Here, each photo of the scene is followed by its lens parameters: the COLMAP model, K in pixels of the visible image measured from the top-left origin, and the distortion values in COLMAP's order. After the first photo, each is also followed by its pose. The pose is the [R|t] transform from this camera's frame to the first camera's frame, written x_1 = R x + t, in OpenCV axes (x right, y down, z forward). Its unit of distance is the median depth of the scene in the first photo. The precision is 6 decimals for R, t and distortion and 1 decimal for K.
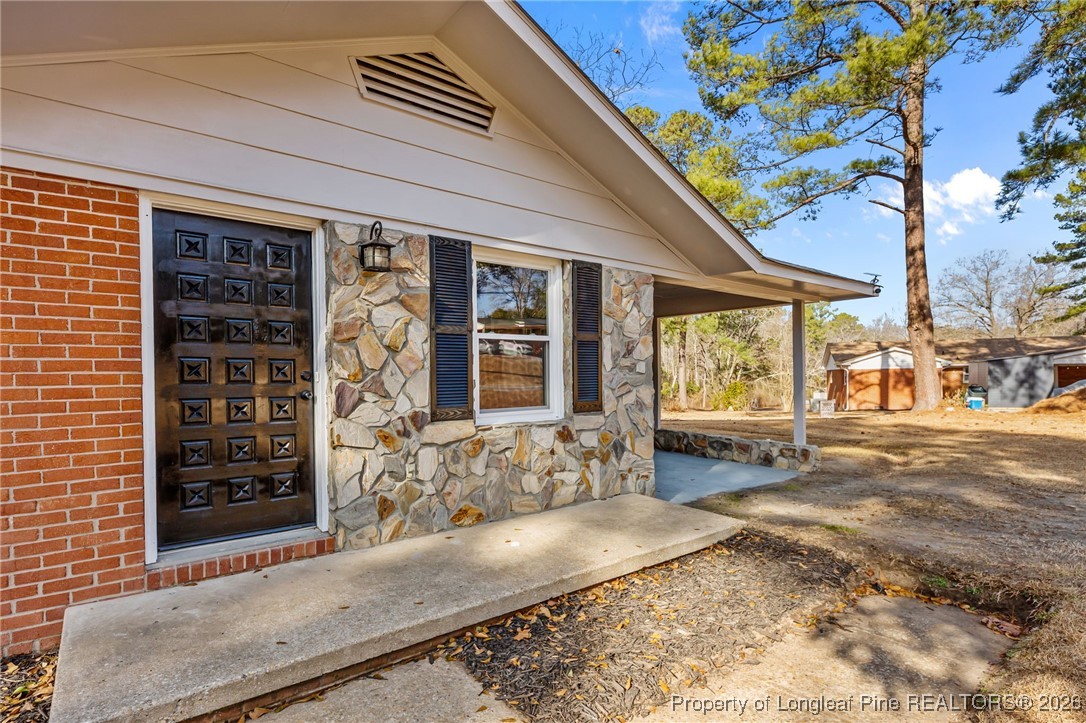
lens RADIAL K [[551.9, 0, 536.7], [0, 551.9, 376.1], [0, 0, 1]] dist [0.018241, -0.011383]
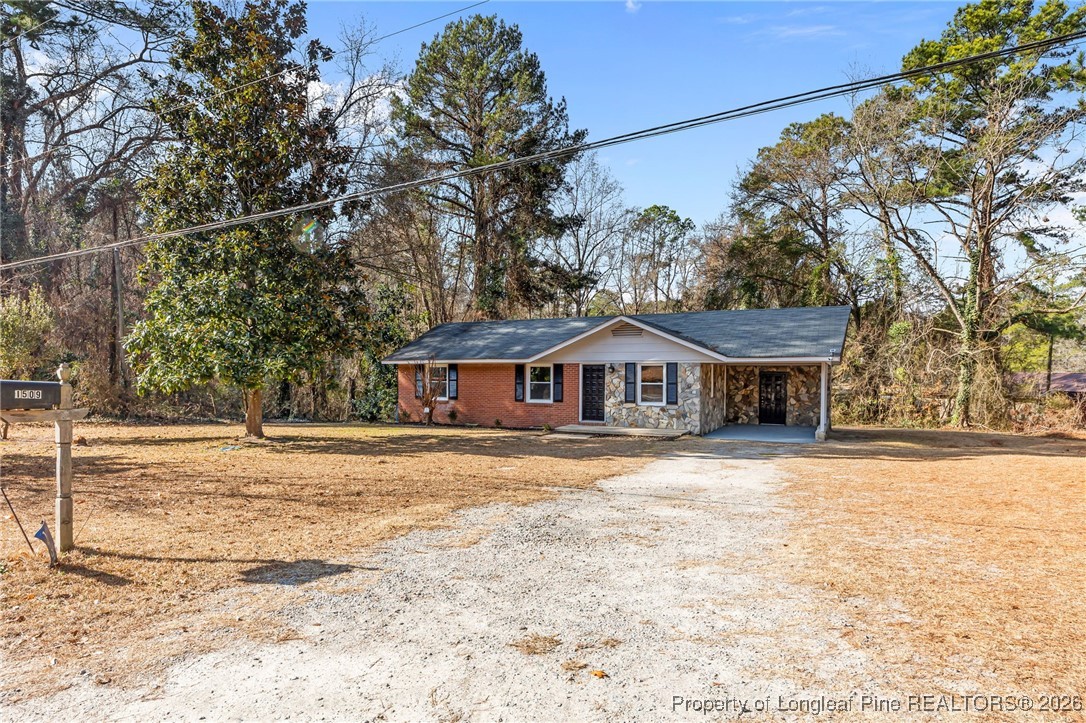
lens RADIAL K [[618.7, 0, 537.6], [0, 618.7, 389.1], [0, 0, 1]] dist [0.005285, 0.000152]
pose [[0.430635, 0.028839, -0.902065, 3.127805], [-0.010544, 0.999582, 0.026923, -0.124508], [0.902464, -0.002082, 0.430760, -1.422632]]
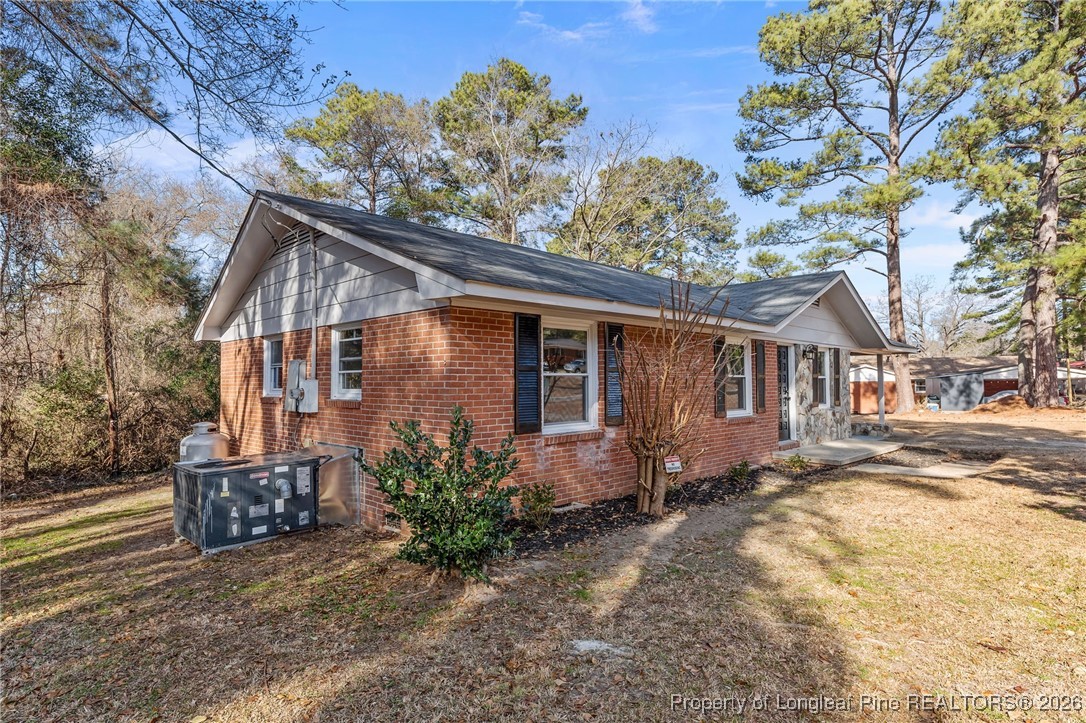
lens RADIAL K [[574.9, 0, 535.7], [0, 574.9, 359.9], [0, 0, 1]] dist [0.016910, -0.008022]
pose [[0.994529, 0.009427, 0.104032, -1.508442], [-0.005206, 0.999155, -0.040776, -0.027885], [-0.104329, 0.040012, 0.993738, -1.471576]]
